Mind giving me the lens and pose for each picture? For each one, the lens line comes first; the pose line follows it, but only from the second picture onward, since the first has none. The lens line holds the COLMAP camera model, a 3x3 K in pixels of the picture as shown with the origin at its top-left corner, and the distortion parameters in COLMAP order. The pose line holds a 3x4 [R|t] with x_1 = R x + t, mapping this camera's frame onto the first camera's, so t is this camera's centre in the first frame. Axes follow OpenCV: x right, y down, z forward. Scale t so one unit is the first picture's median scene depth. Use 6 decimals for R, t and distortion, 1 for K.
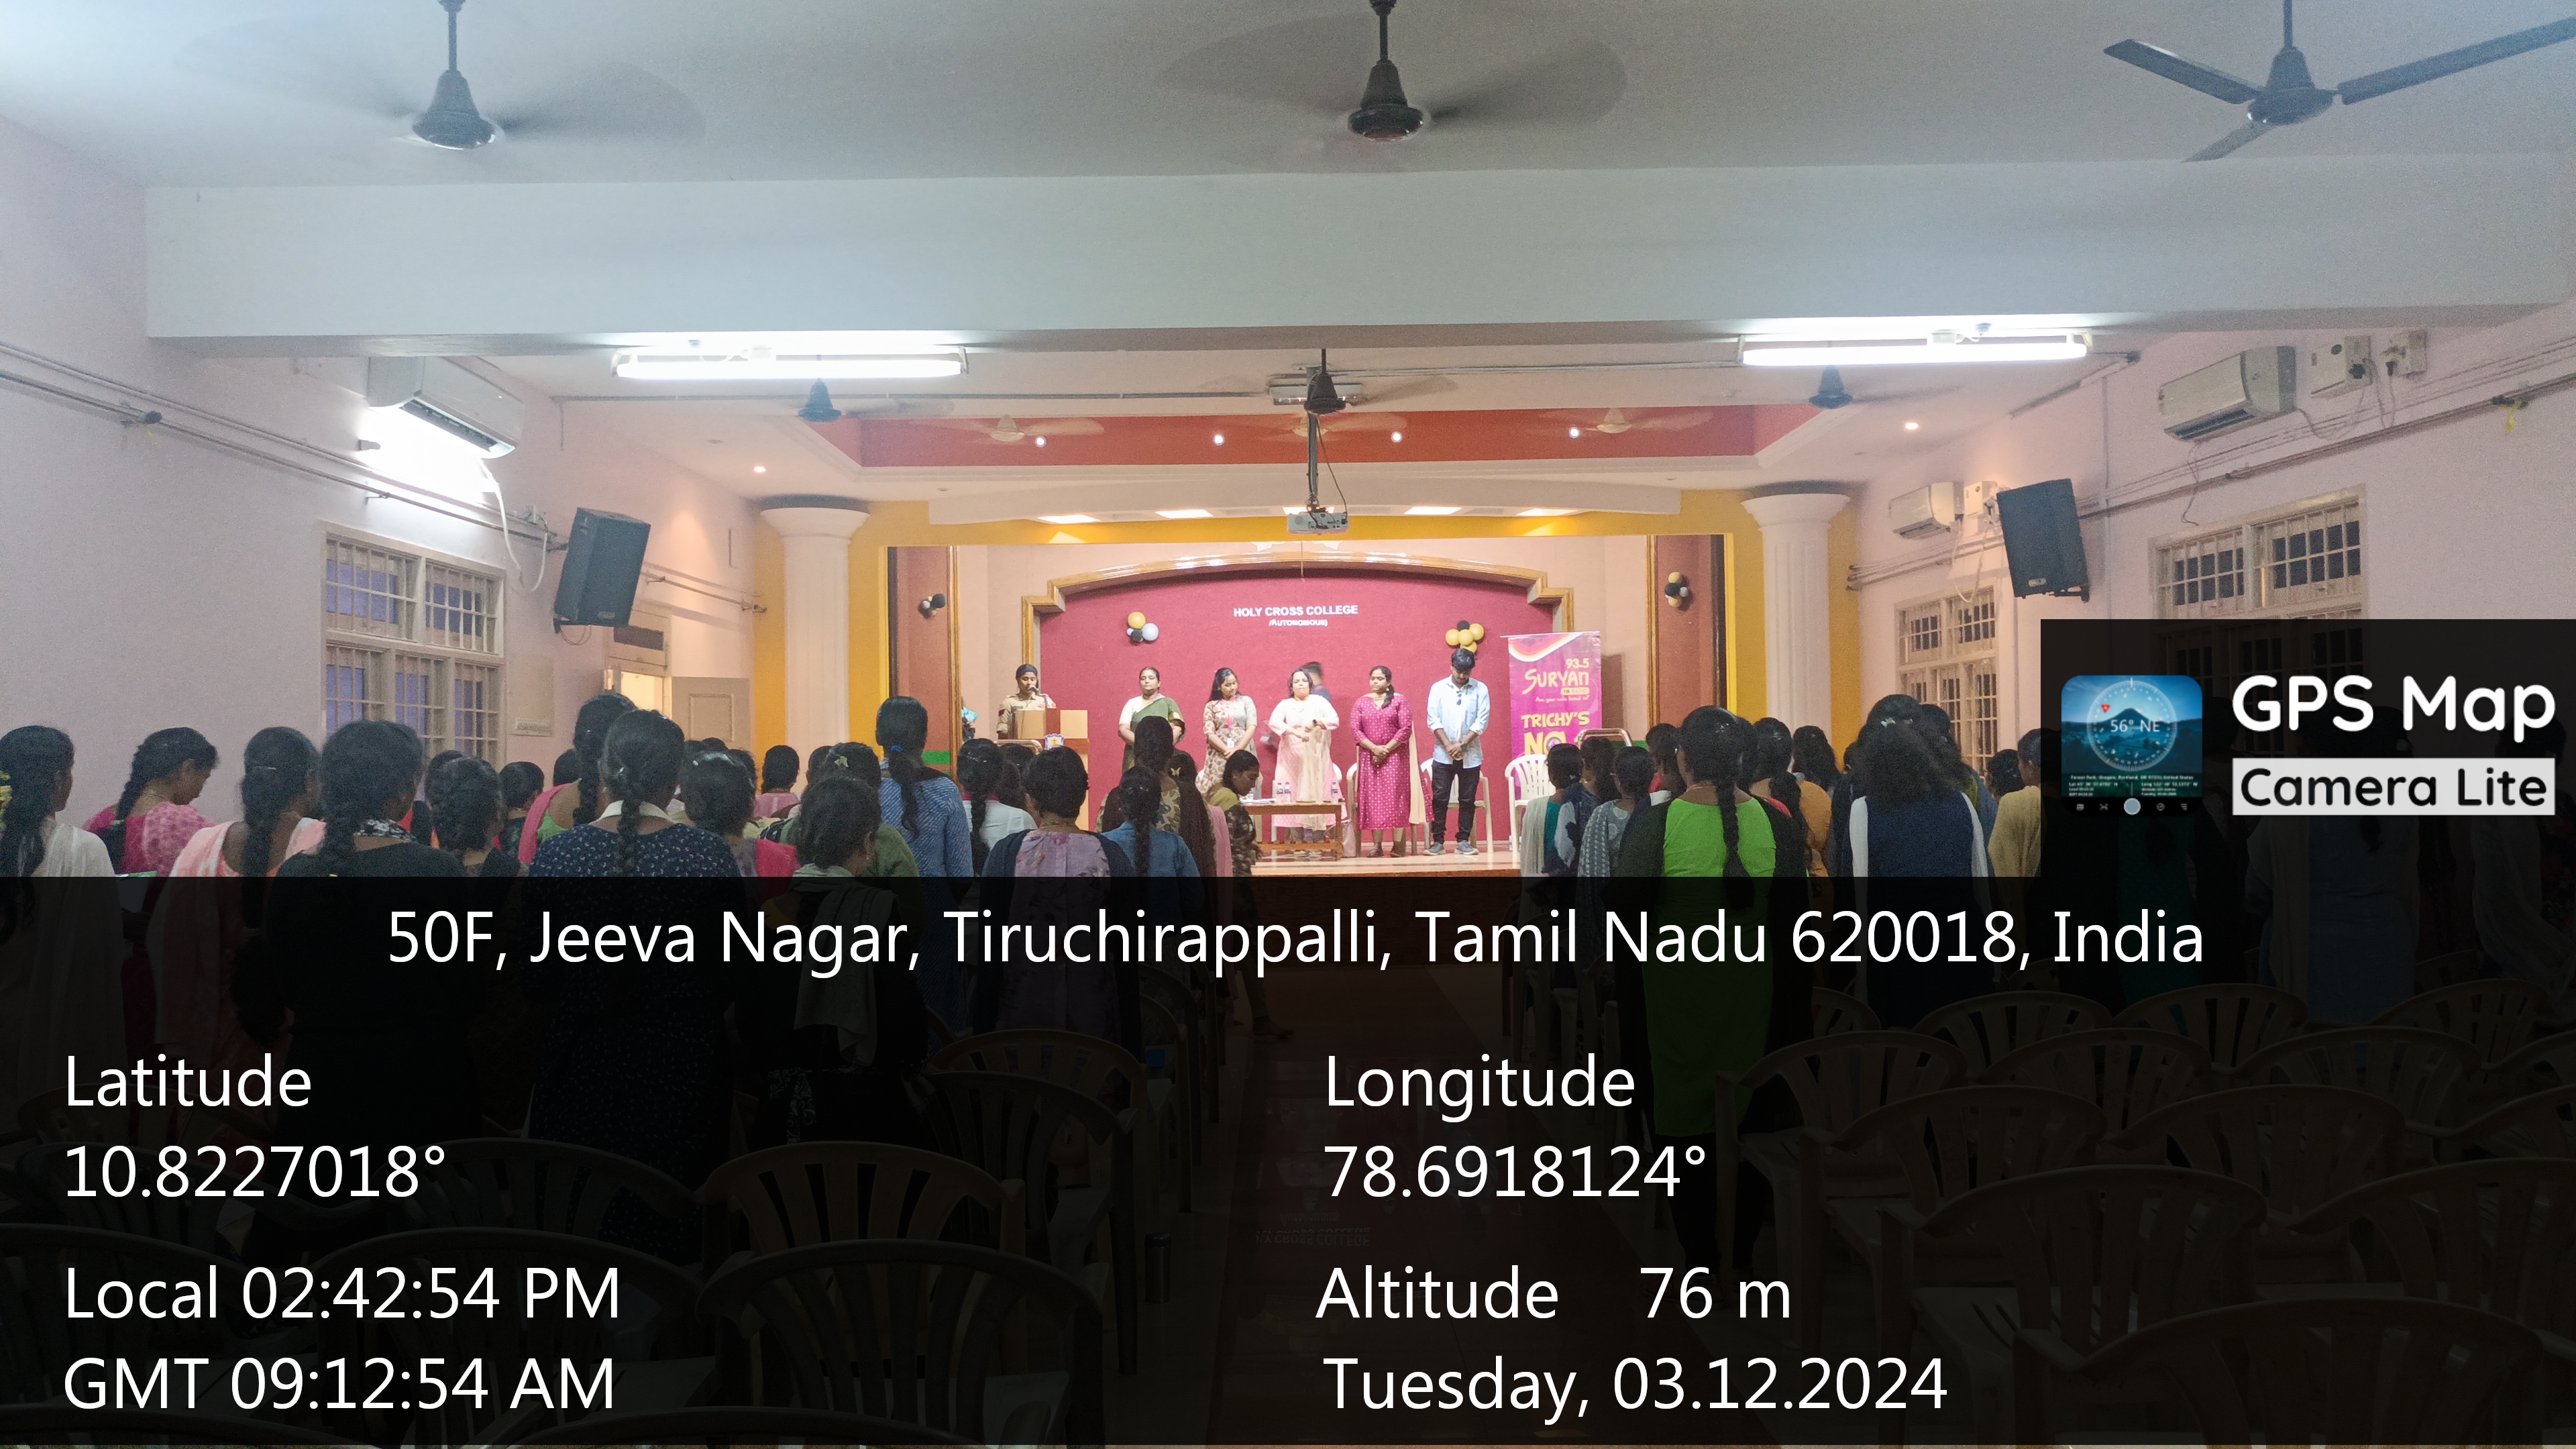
lens RADIAL K [[1857.5, 0, 1282.3], [0, 1857.5, 719.3], [0, 0, 1]] dist [0.020148, -0.013238]
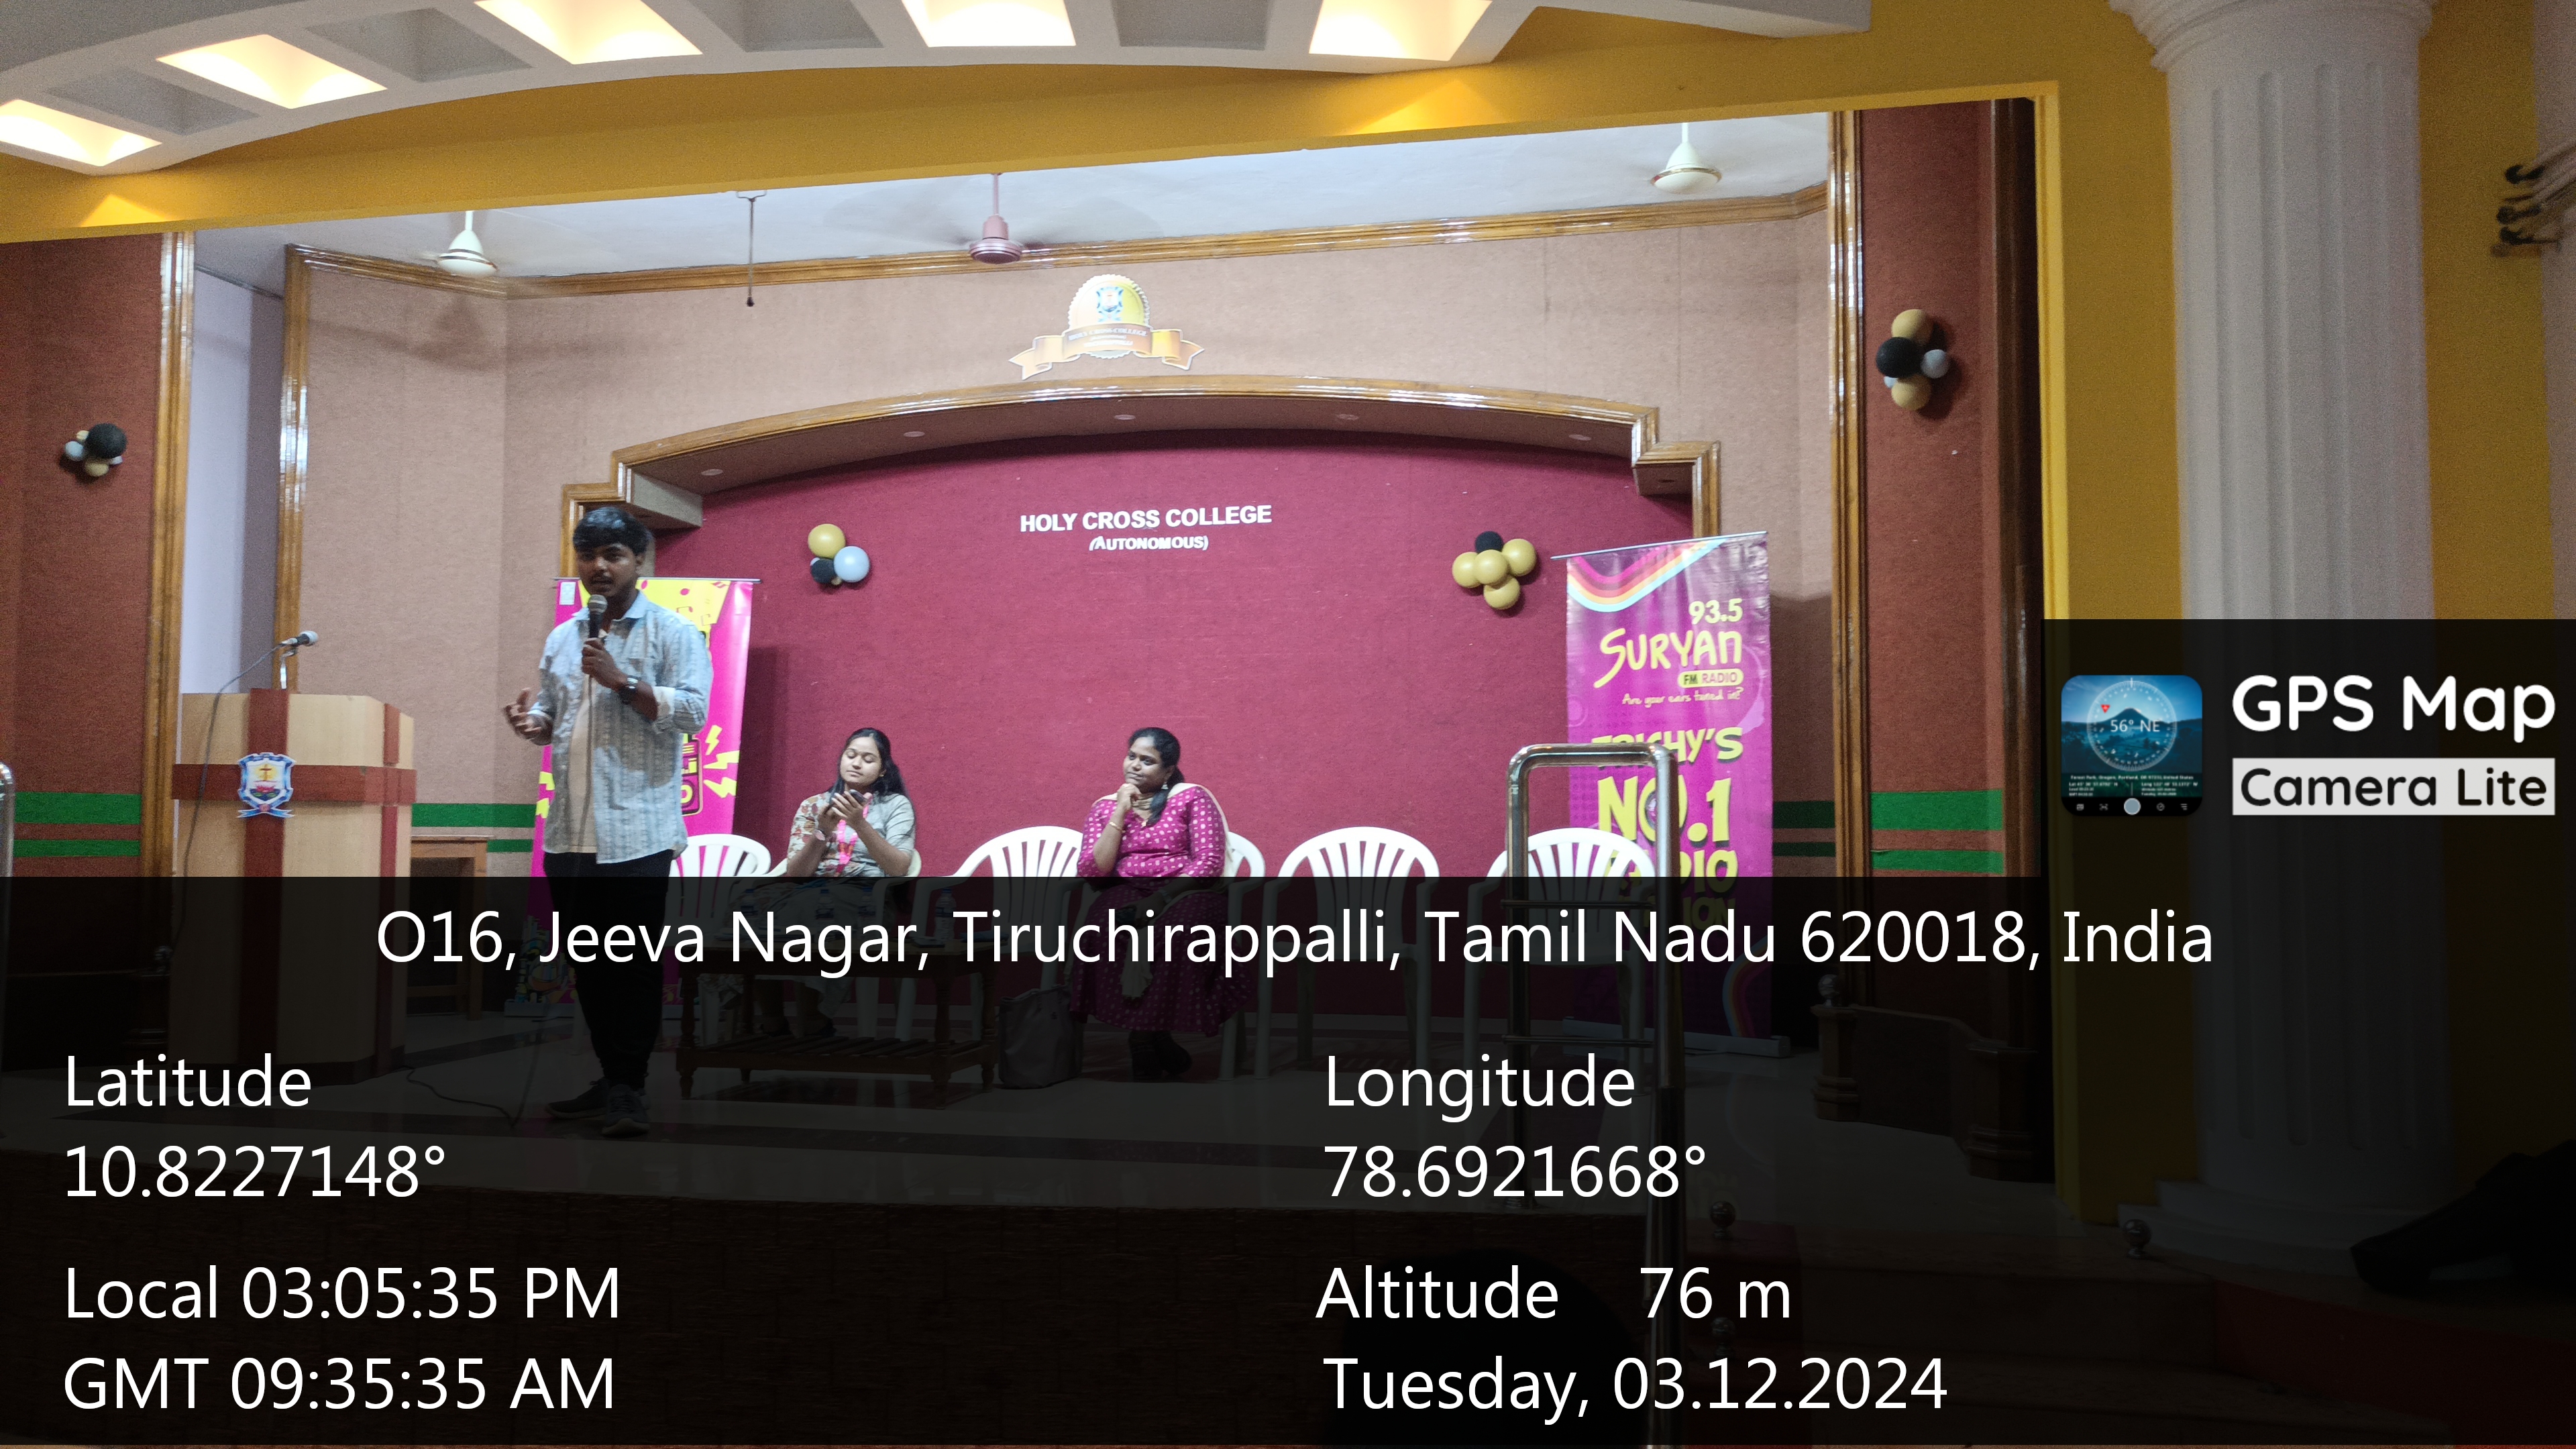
lens RADIAL K [[1857.5, 0, 1282.3], [0, 1857.5, 719.3], [0, 0, 1]] dist [0.020148, -0.013238]
pose [[0.975080, 0.006300, -0.221762, 0.155371], [-0.014495, 0.999270, -0.035345, 0.010173], [0.221377, 0.037679, 0.974460, 0.567713]]
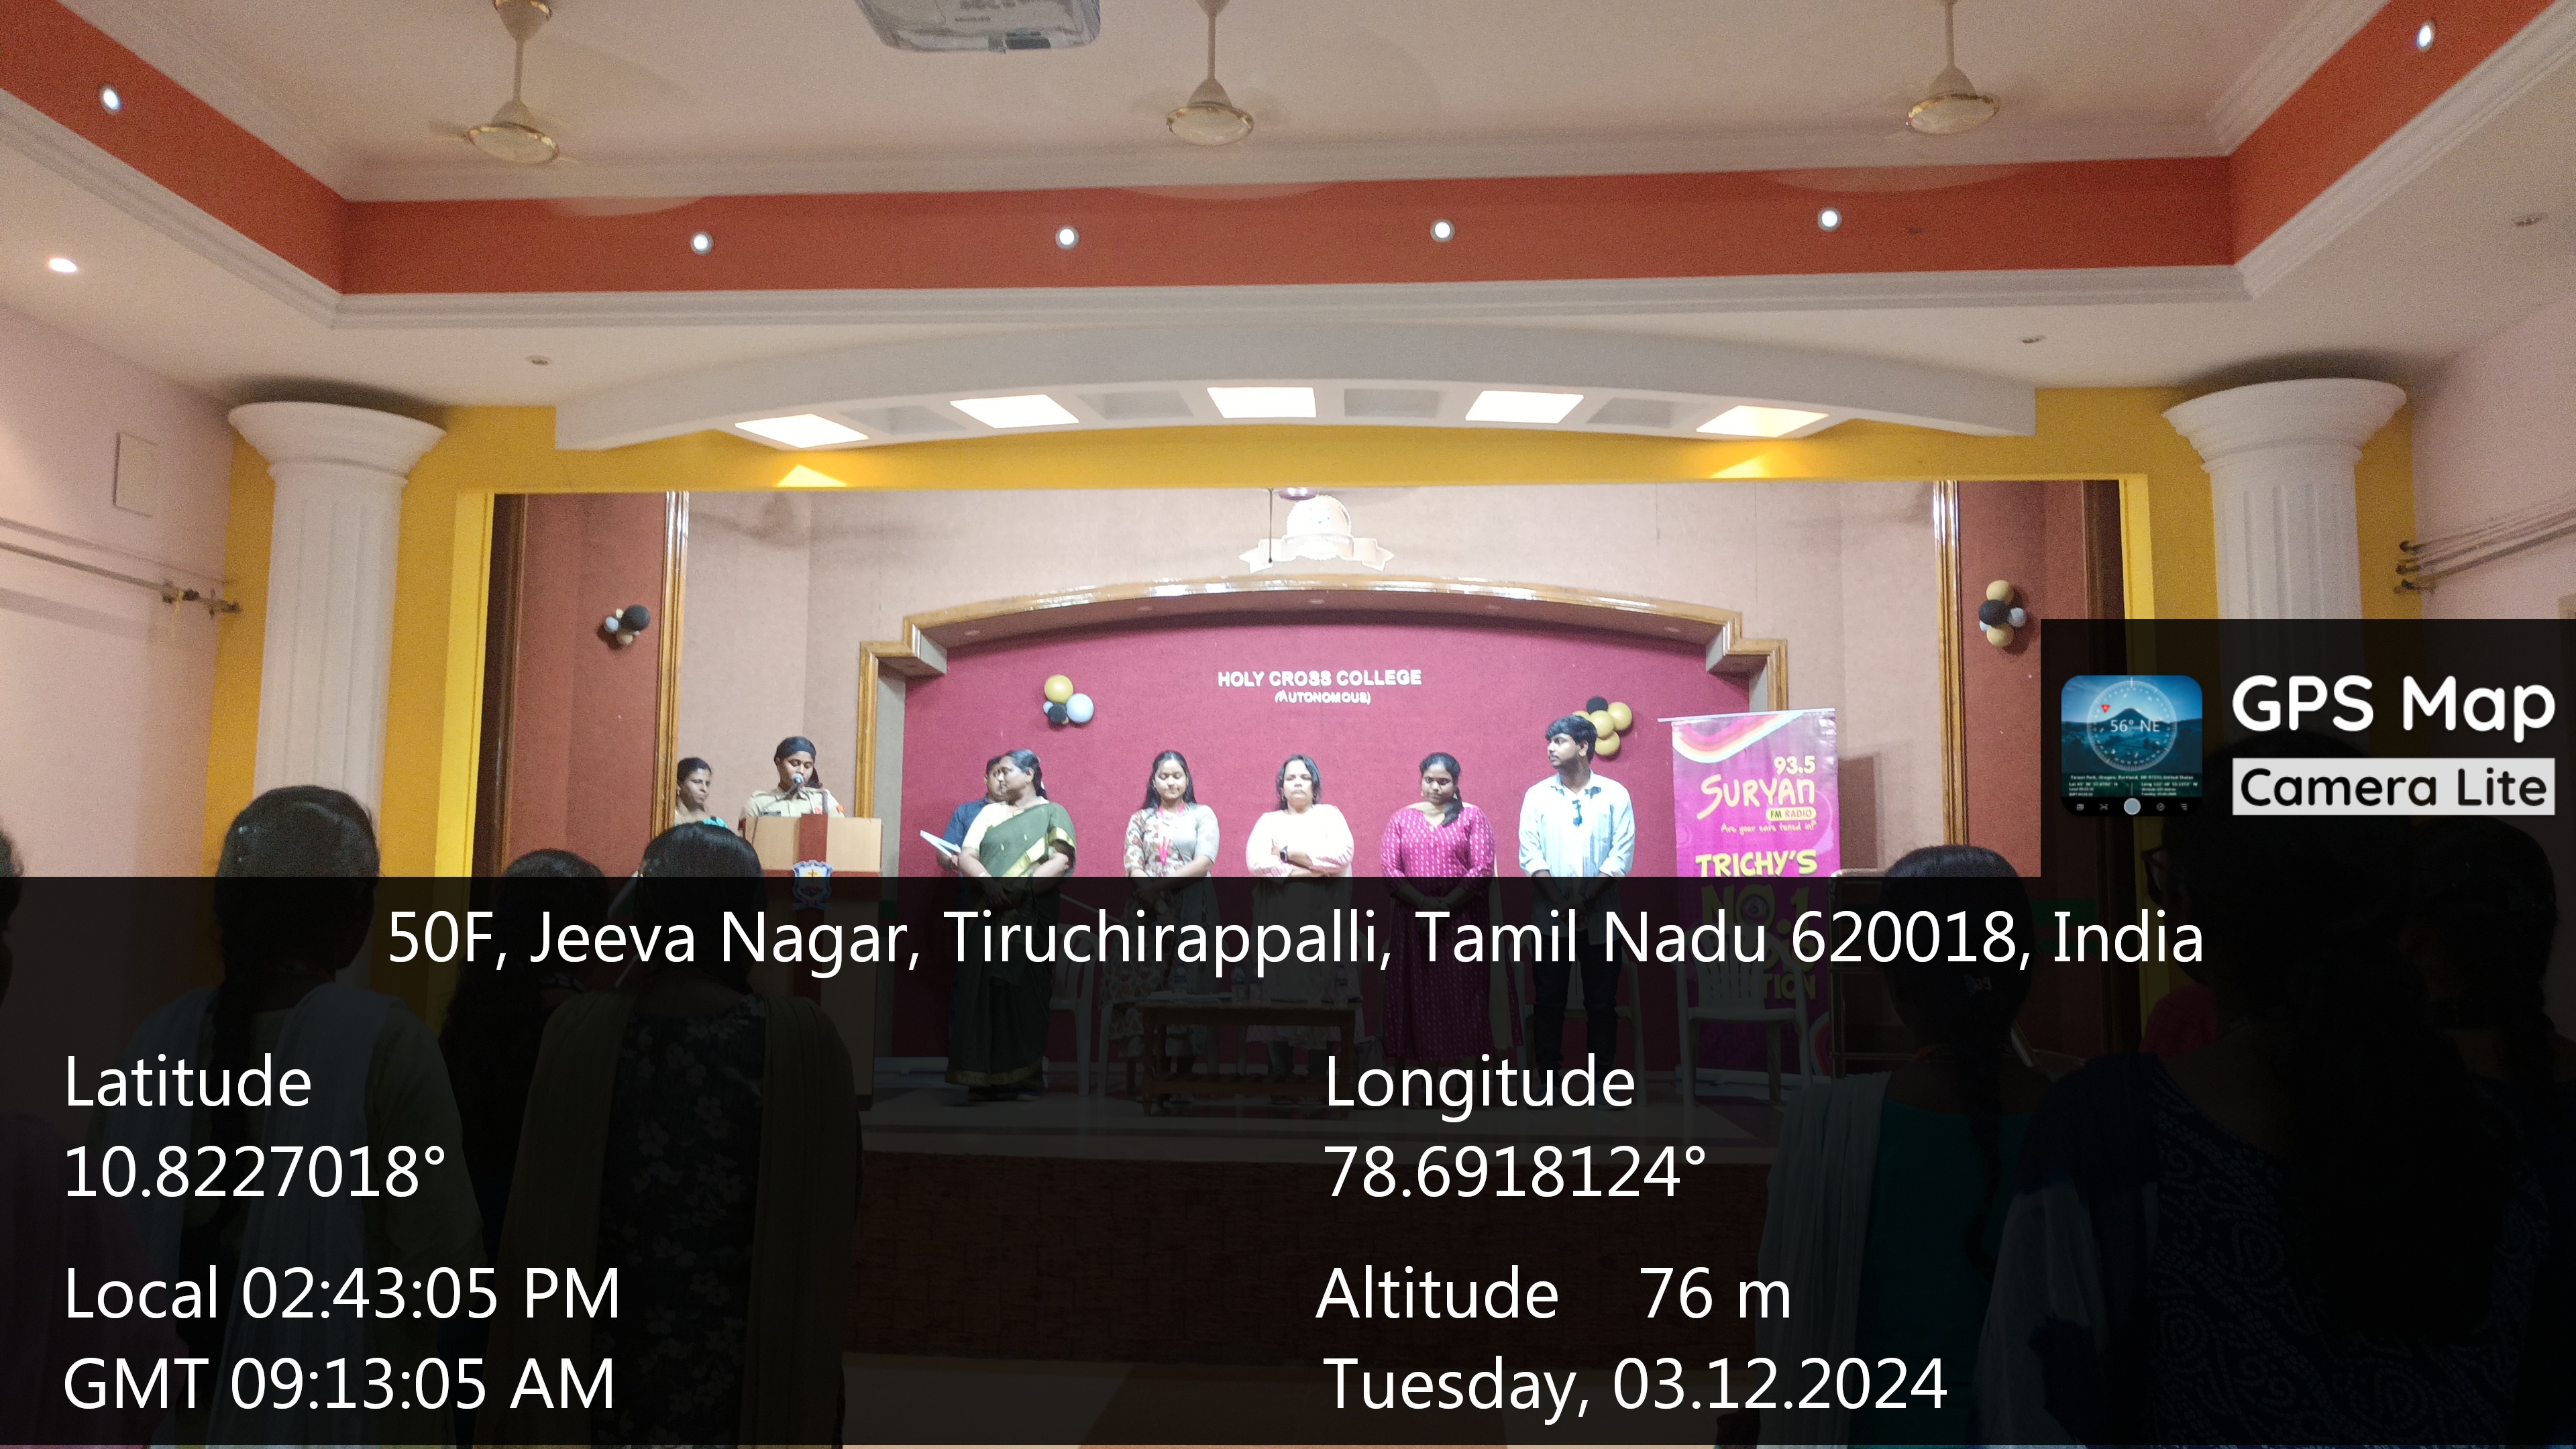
lens RADIAL K [[1857.5, 0, 1282.3], [0, 1857.5, 719.3], [0, 0, 1]] dist [0.020148, -0.013238]
pose [[0.996752, 0.013772, -0.079344, 0.045686], [-0.020909, 0.995738, -0.089823, 0.010583], [0.077769, 0.091190, 0.992792, 0.412526]]
